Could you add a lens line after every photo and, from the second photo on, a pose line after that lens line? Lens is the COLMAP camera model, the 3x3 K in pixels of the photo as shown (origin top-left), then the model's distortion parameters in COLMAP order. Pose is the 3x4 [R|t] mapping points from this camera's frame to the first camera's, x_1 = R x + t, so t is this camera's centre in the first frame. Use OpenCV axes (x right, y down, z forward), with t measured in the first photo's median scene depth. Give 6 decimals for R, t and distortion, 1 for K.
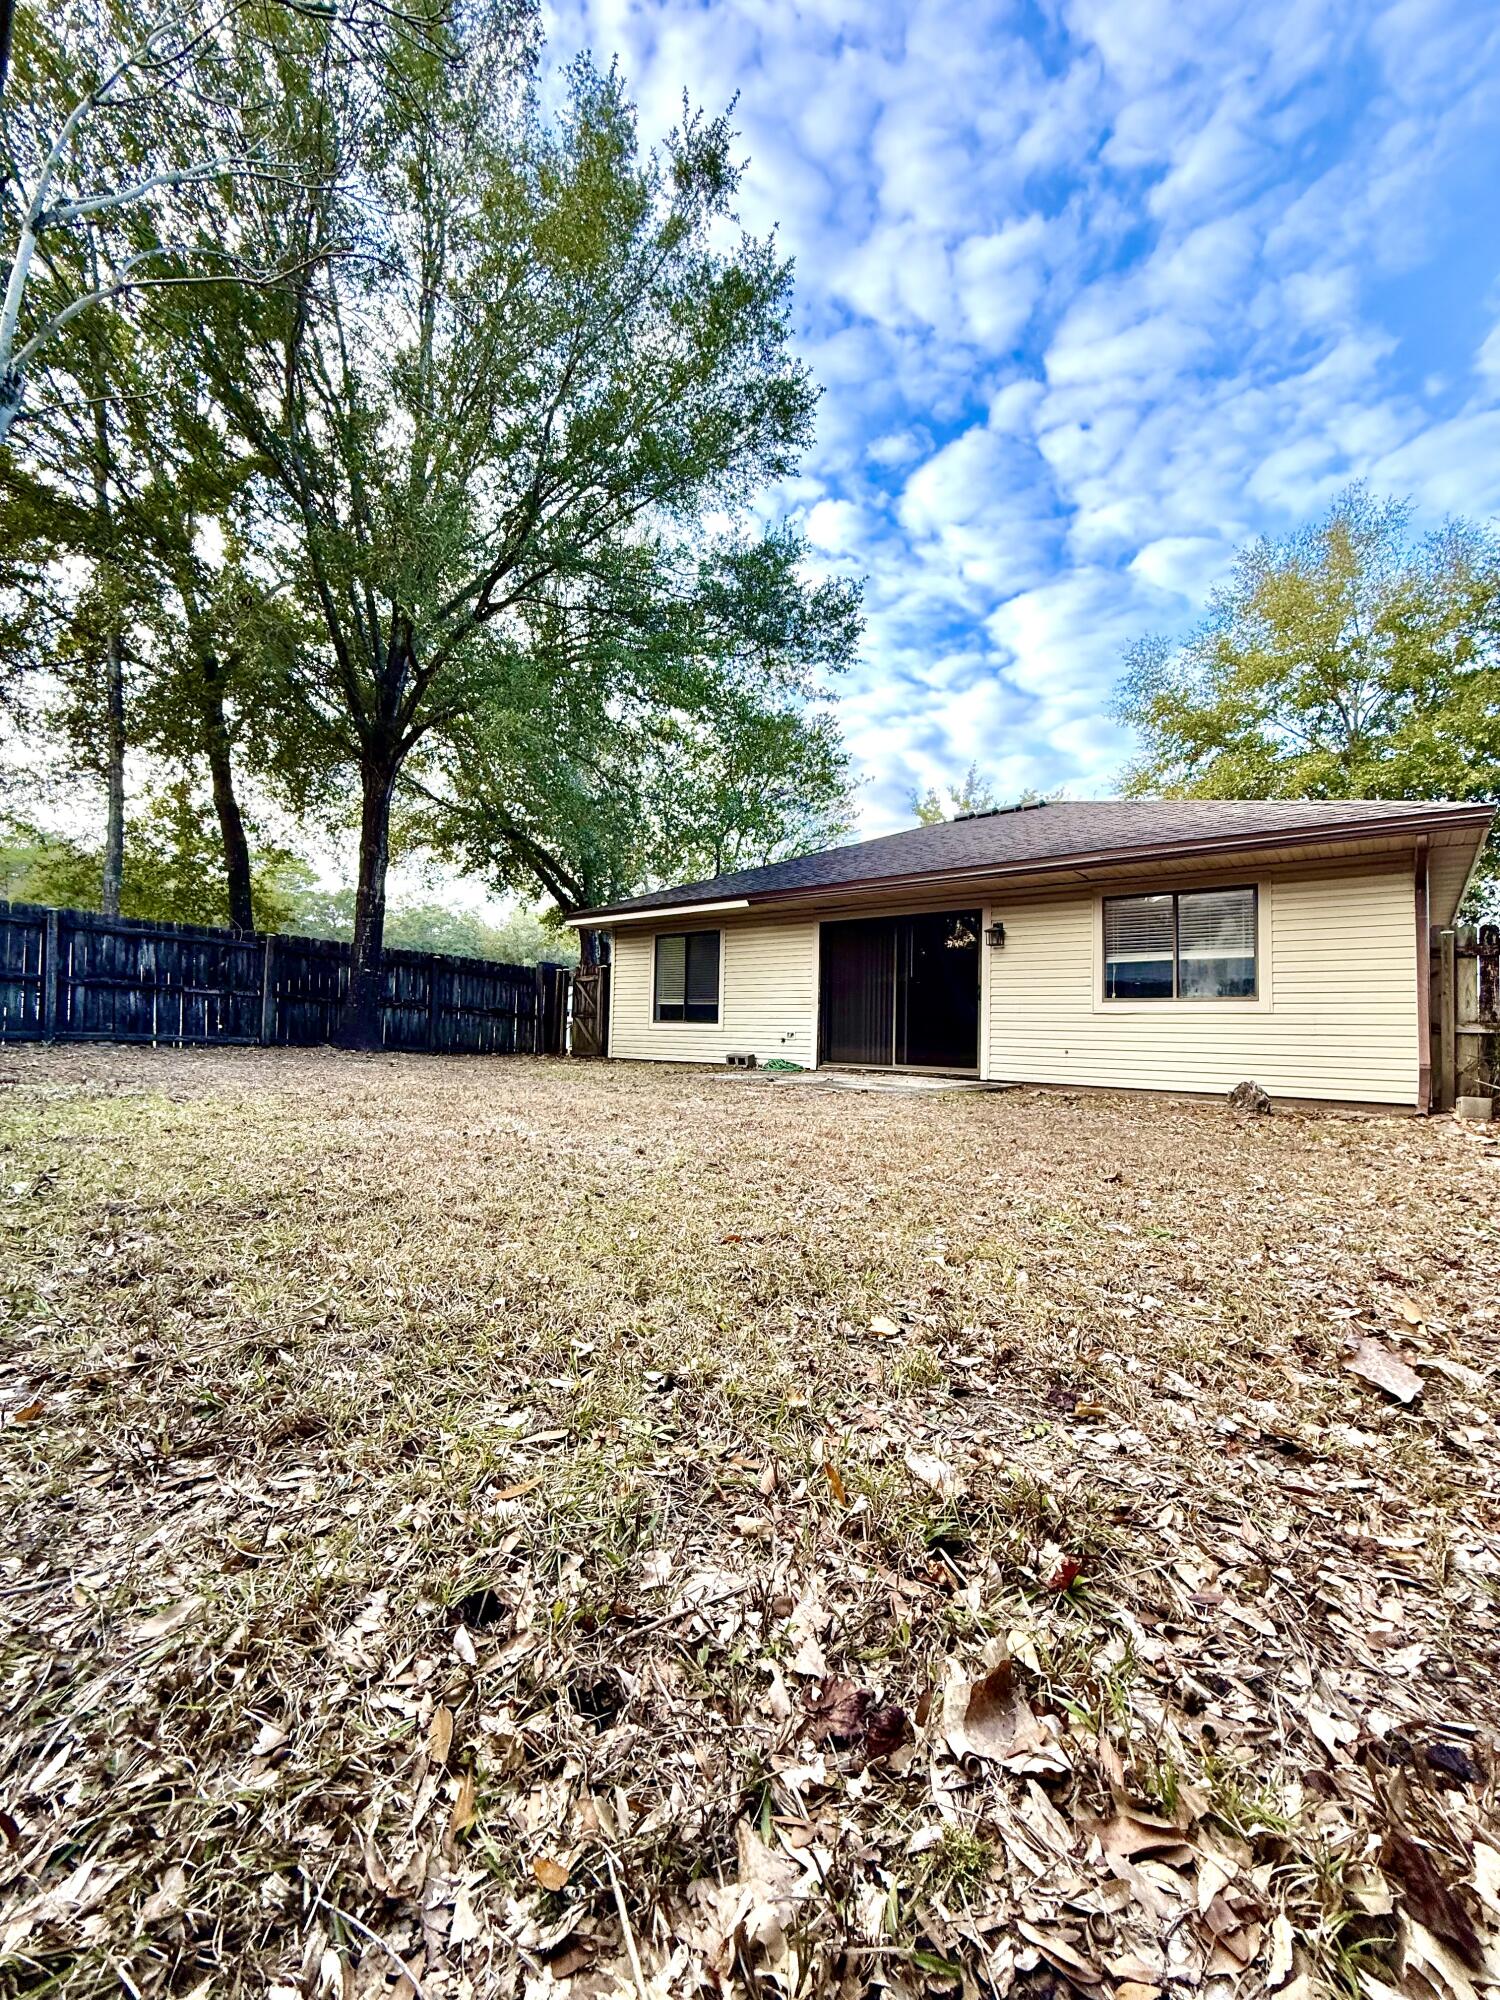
lens RADIAL K [[796.5, 0, 751.1], [0, 796.5, 991.4], [0, 0, 1]] dist [-0.000280, 0.000103]
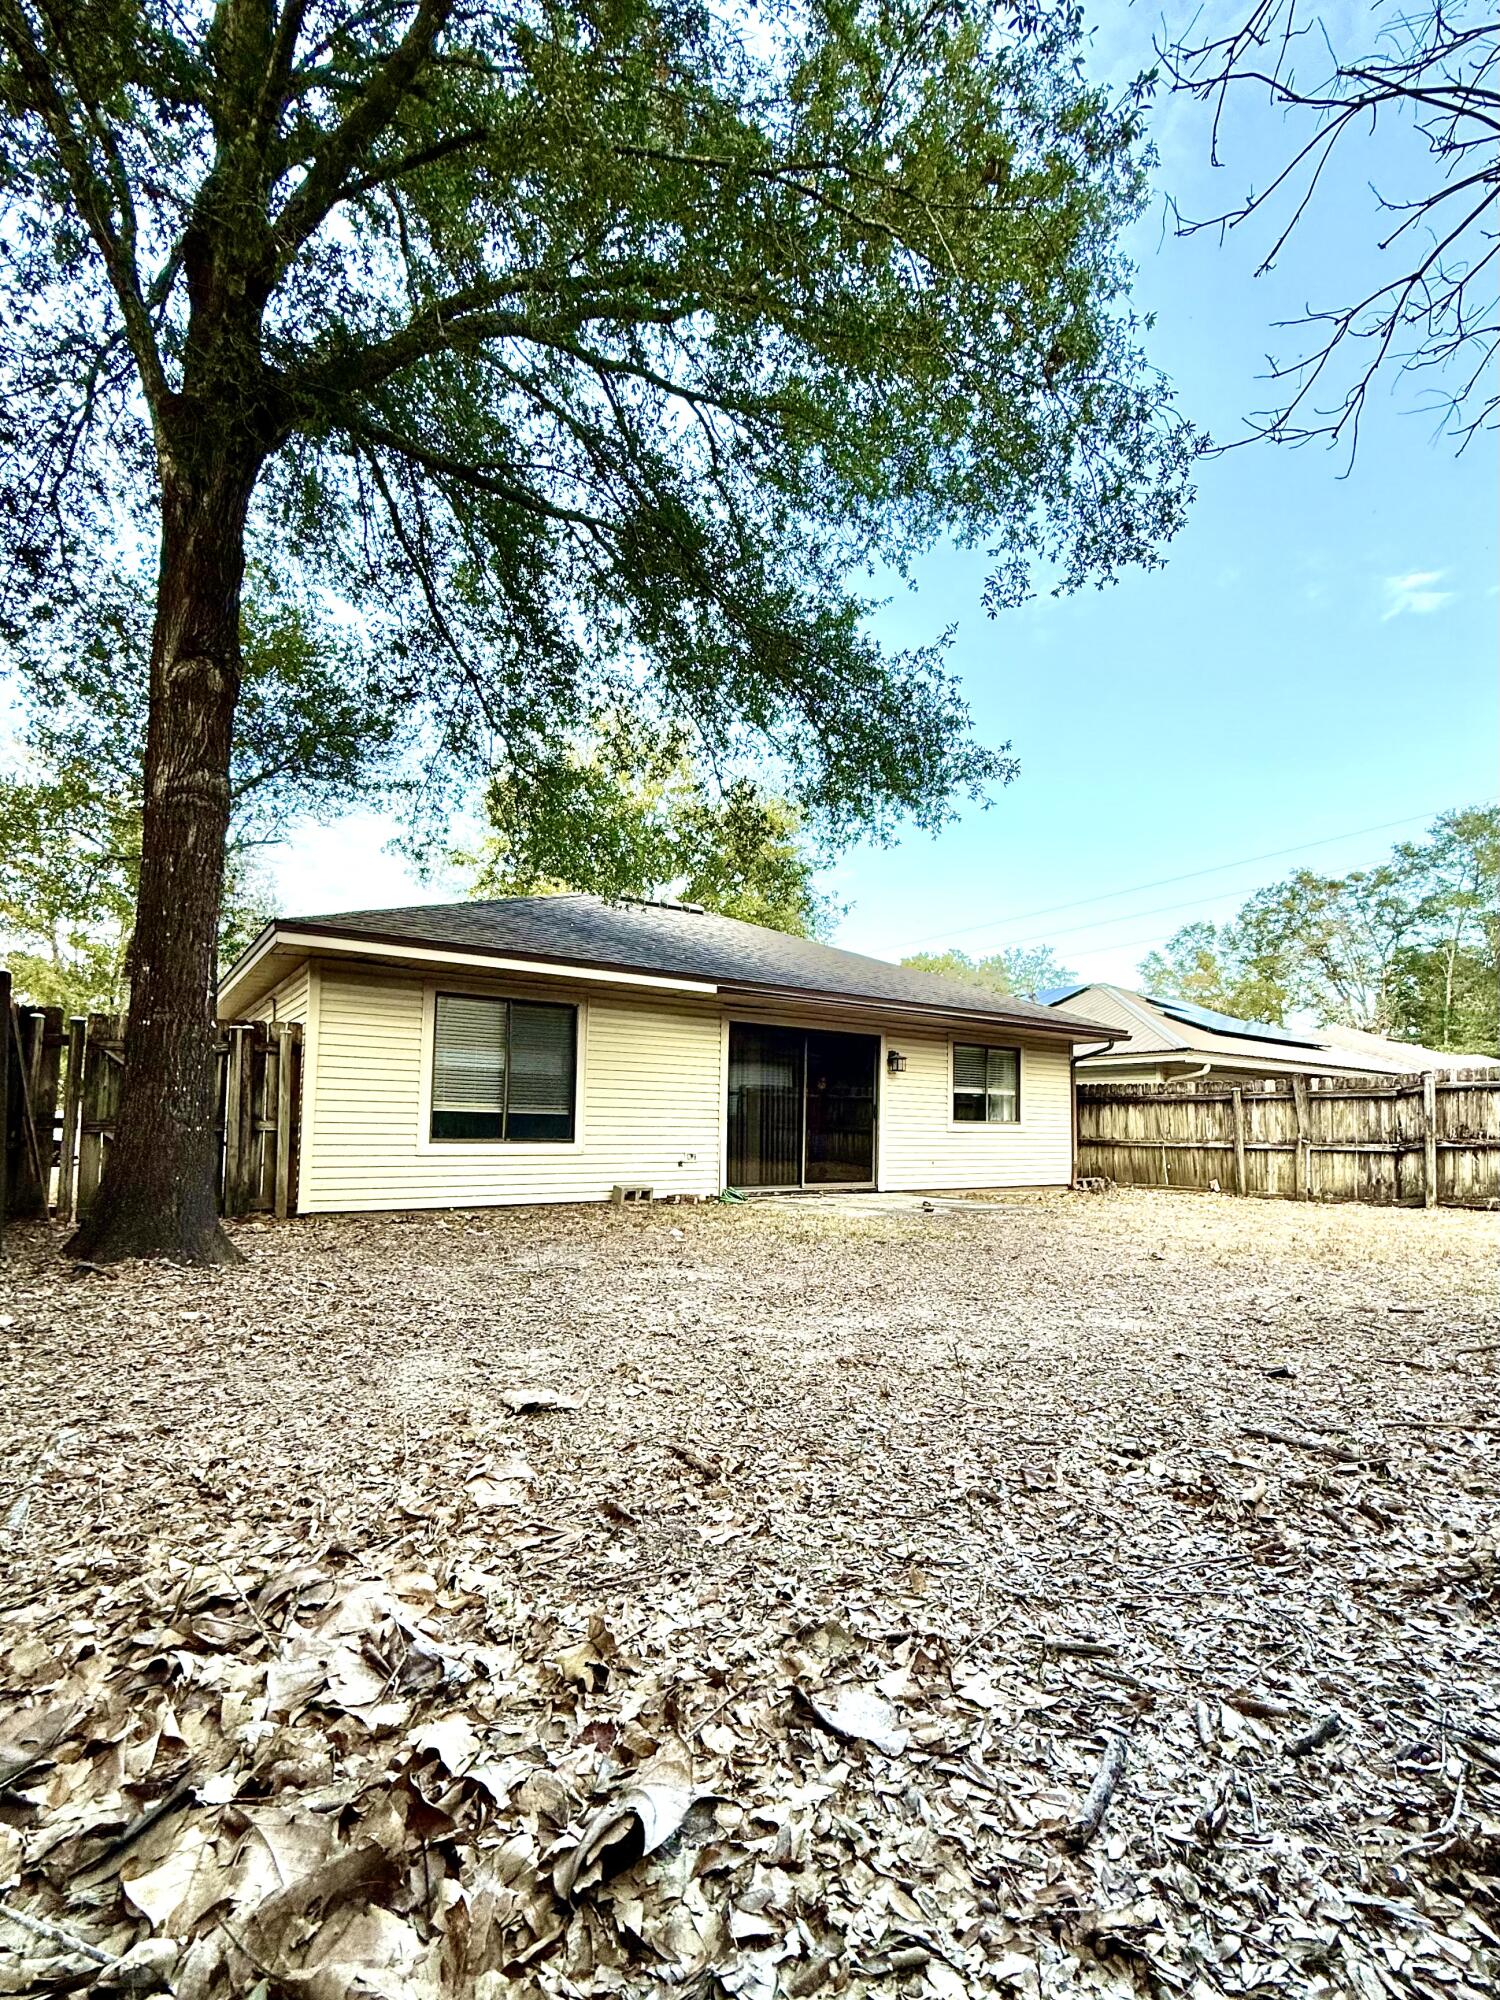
lens RADIAL K [[796.5, 0, 751.1], [0, 796.5, 991.4], [0, 0, 1]] dist [-0.000280, 0.000103]
pose [[0.279257, 0.167798, 0.945441, -0.721079], [-0.034101, 0.985725, -0.164875, 0.022023], [-0.959611, 0.013802, 0.280993, 0.727137]]
